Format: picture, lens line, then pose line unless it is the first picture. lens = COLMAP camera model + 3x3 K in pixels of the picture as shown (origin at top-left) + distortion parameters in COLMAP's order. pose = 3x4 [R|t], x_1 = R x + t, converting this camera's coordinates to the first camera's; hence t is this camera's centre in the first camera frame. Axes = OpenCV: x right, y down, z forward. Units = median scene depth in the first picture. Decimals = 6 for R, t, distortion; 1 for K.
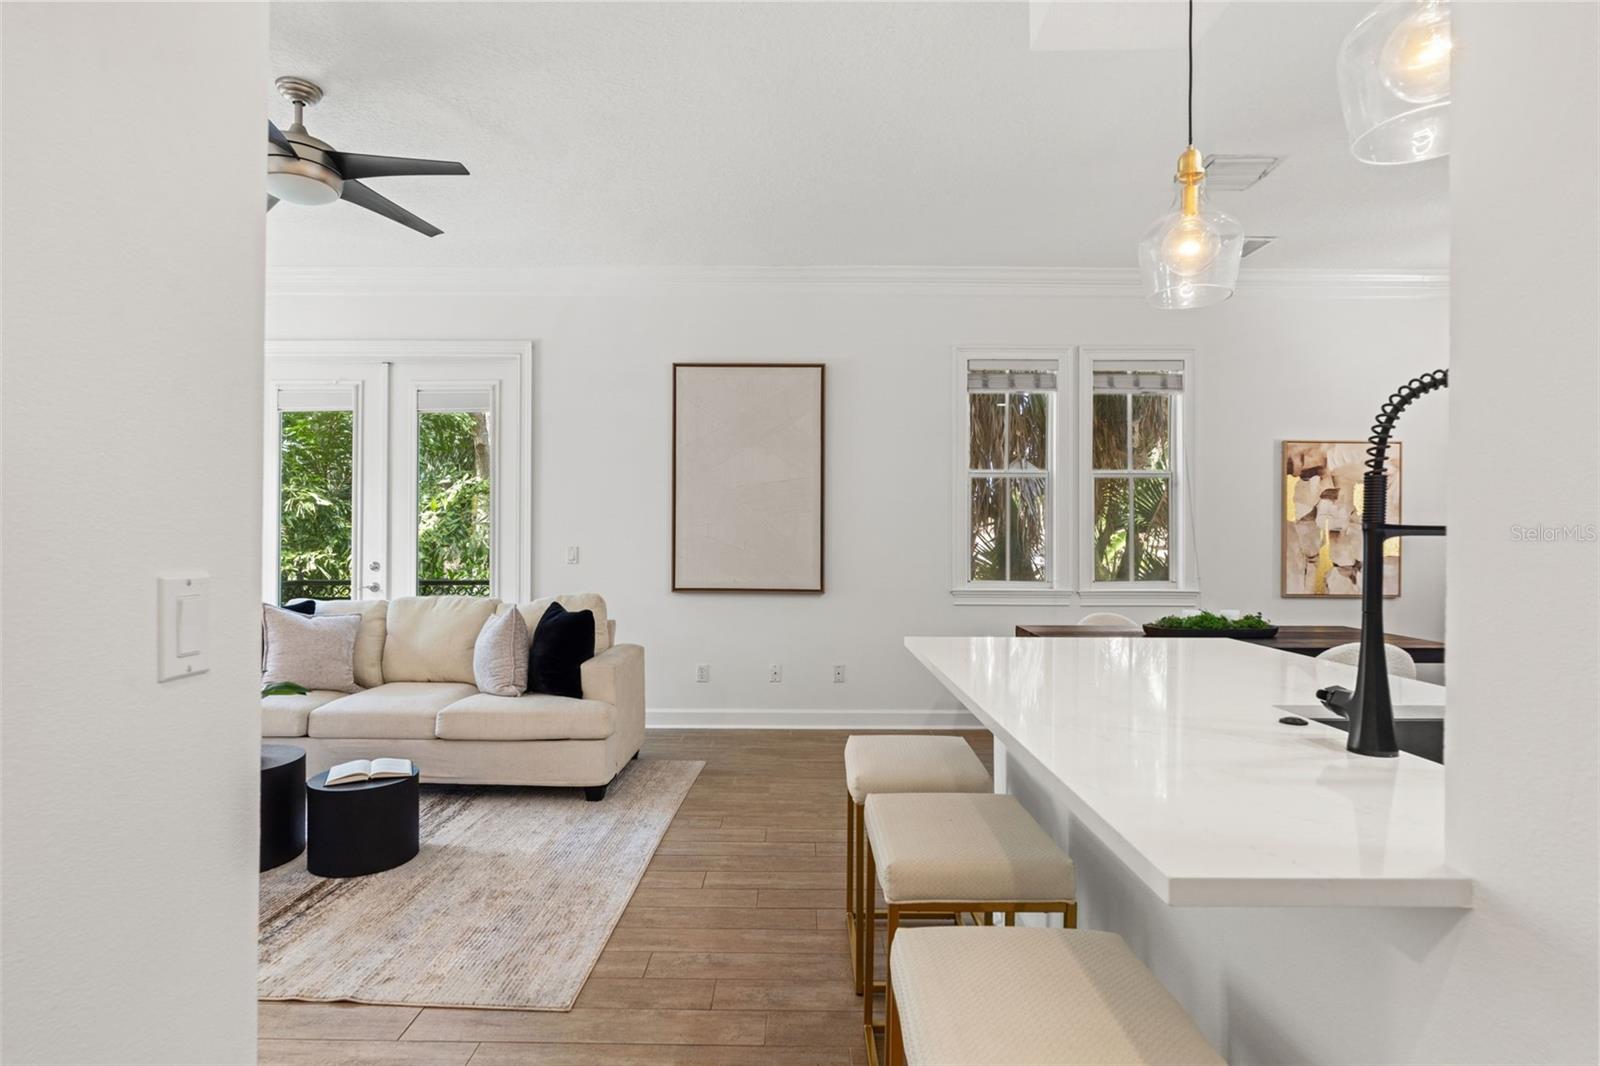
lens RADIAL K [[817.2, 0, 801.4], [0, 817.2, 534.3], [0, 0, 1]] dist [-0.000242, 0.000493]
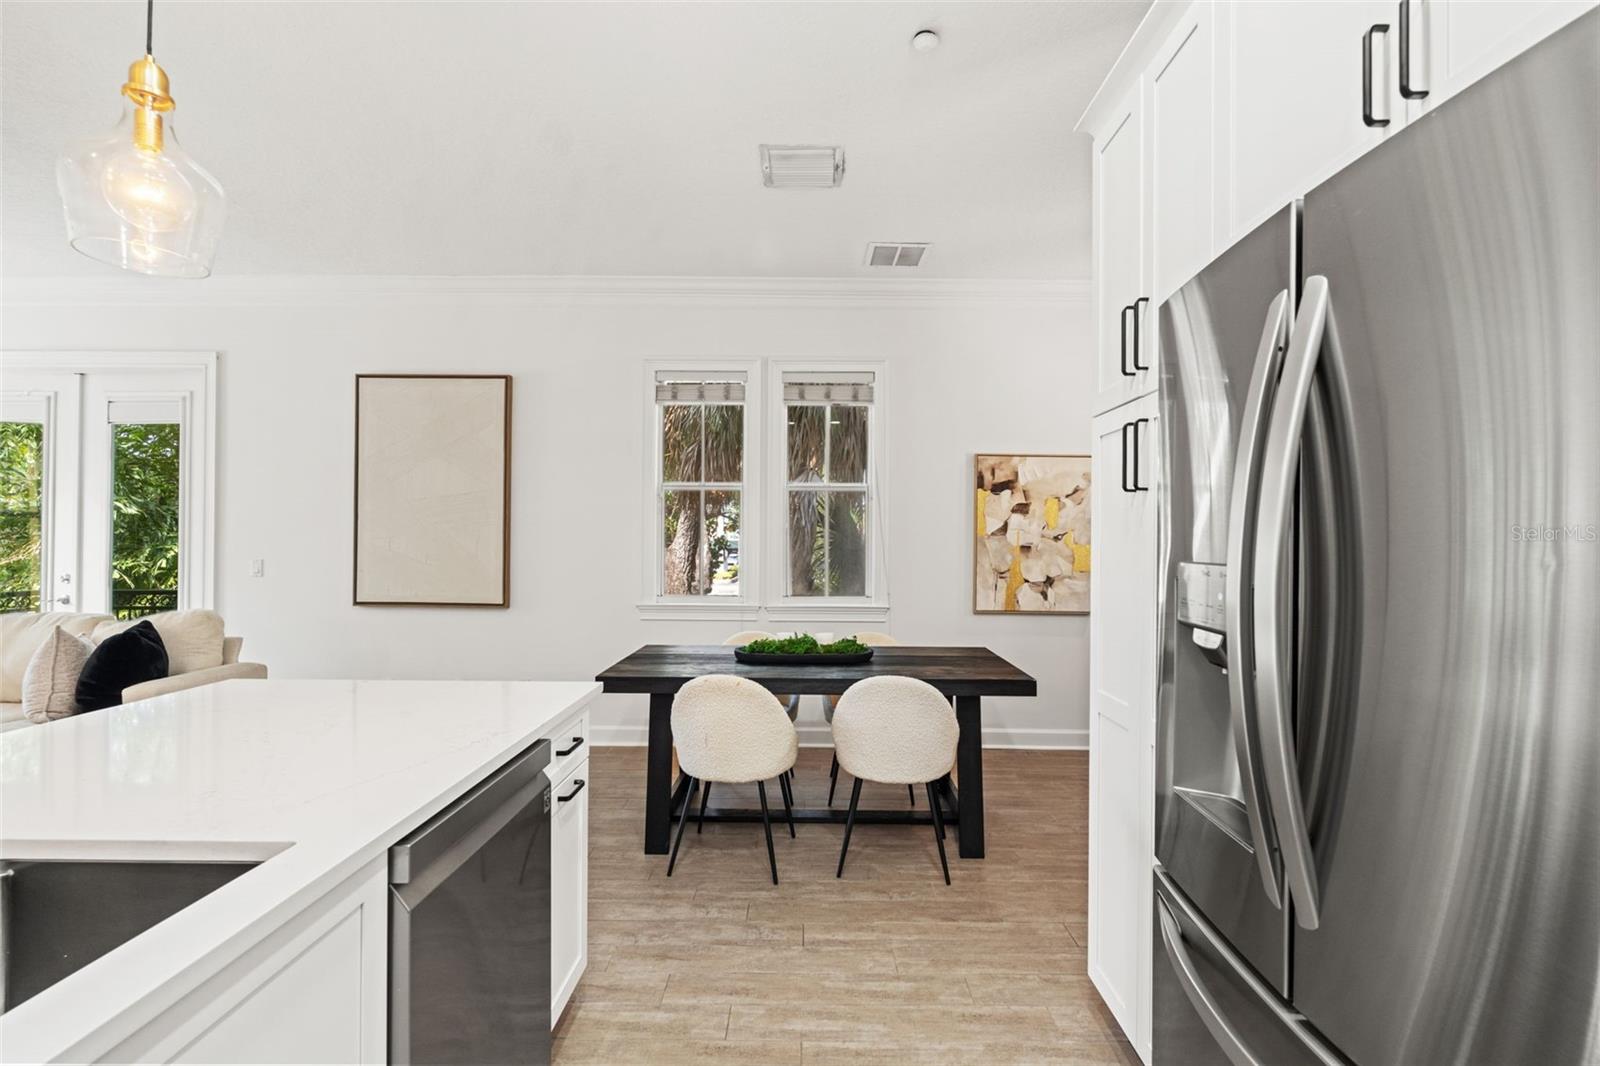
lens RADIAL K [[729.5, 0, 799.3], [0, 729.5, 538.1], [0, 0, 1]] dist [-0.002424, 0.000490]
pose [[0.999985, 0.002611, -0.004783, 0.384124], [-0.002601, 0.999994, 0.002165, -0.014842], [0.004788, -0.002153, 0.999986, 0.122716]]
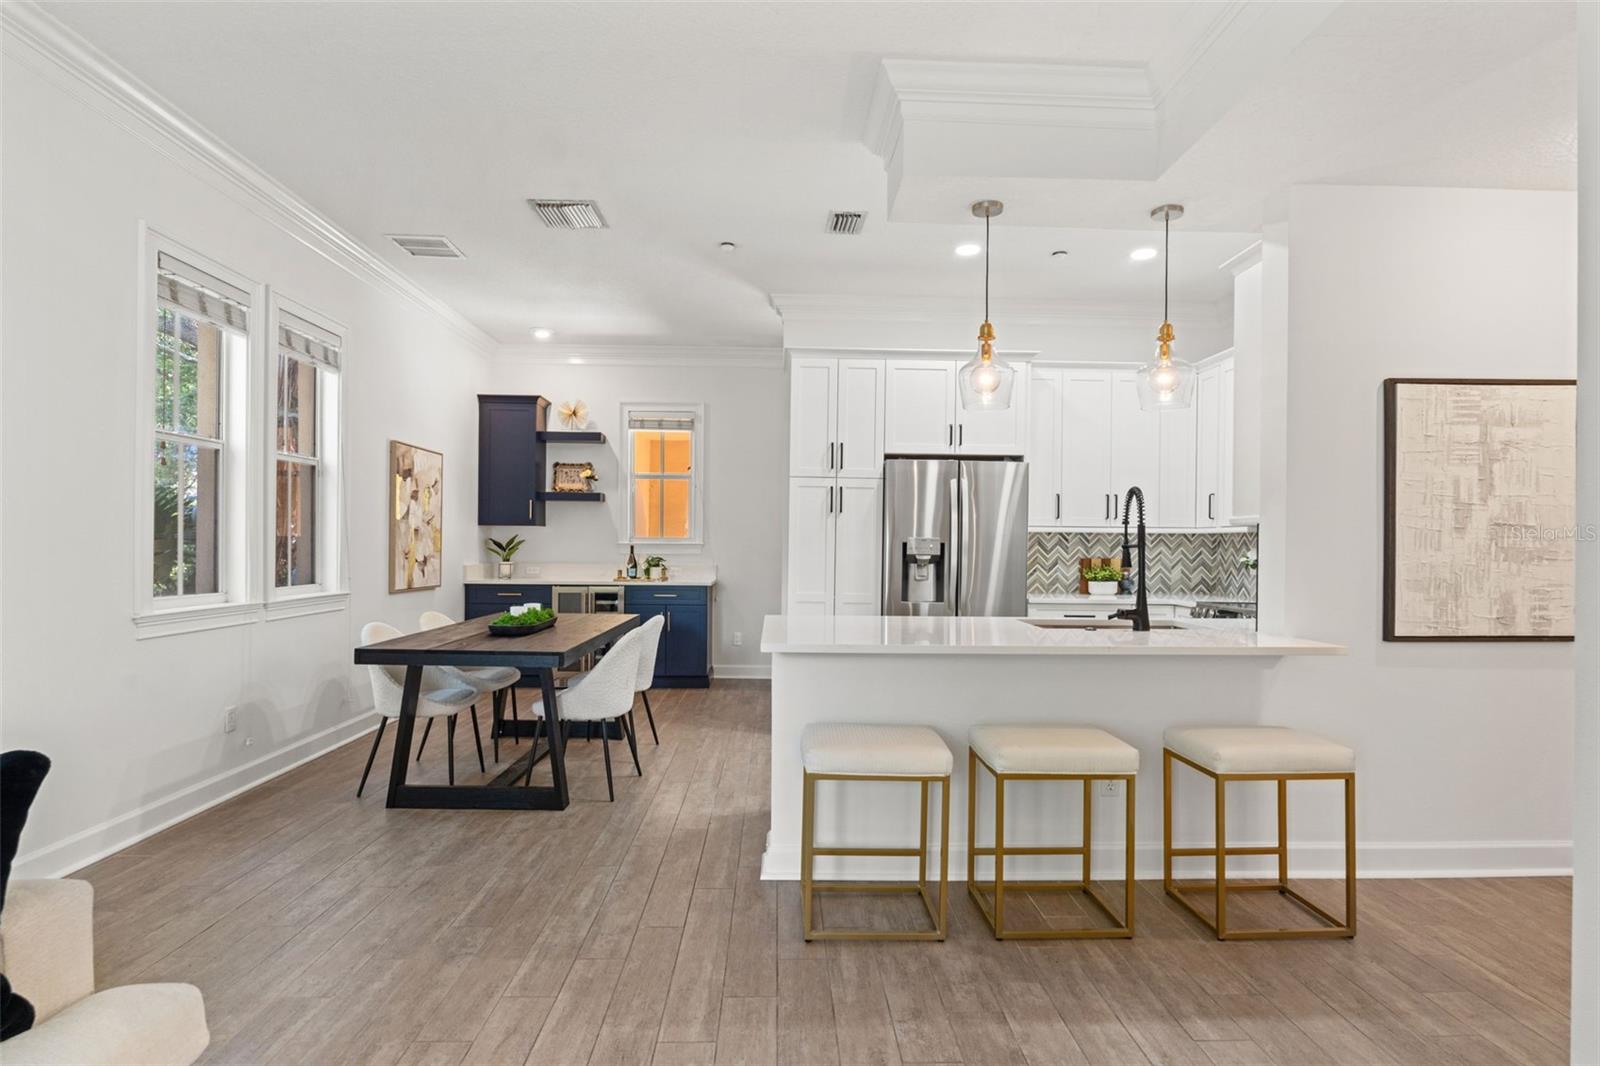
lens RADIAL K [[817.2, 0, 800.0], [0, 817.2, 546.7], [0, 0, 1]] dist [-0.000242, 0.000493]
pose [[-0.032393, -0.008013, 0.999443, -0.449292], [-0.019802, 0.999777, 0.007374, 0.001062], [-0.999279, -0.019552, -0.032544, 0.524396]]
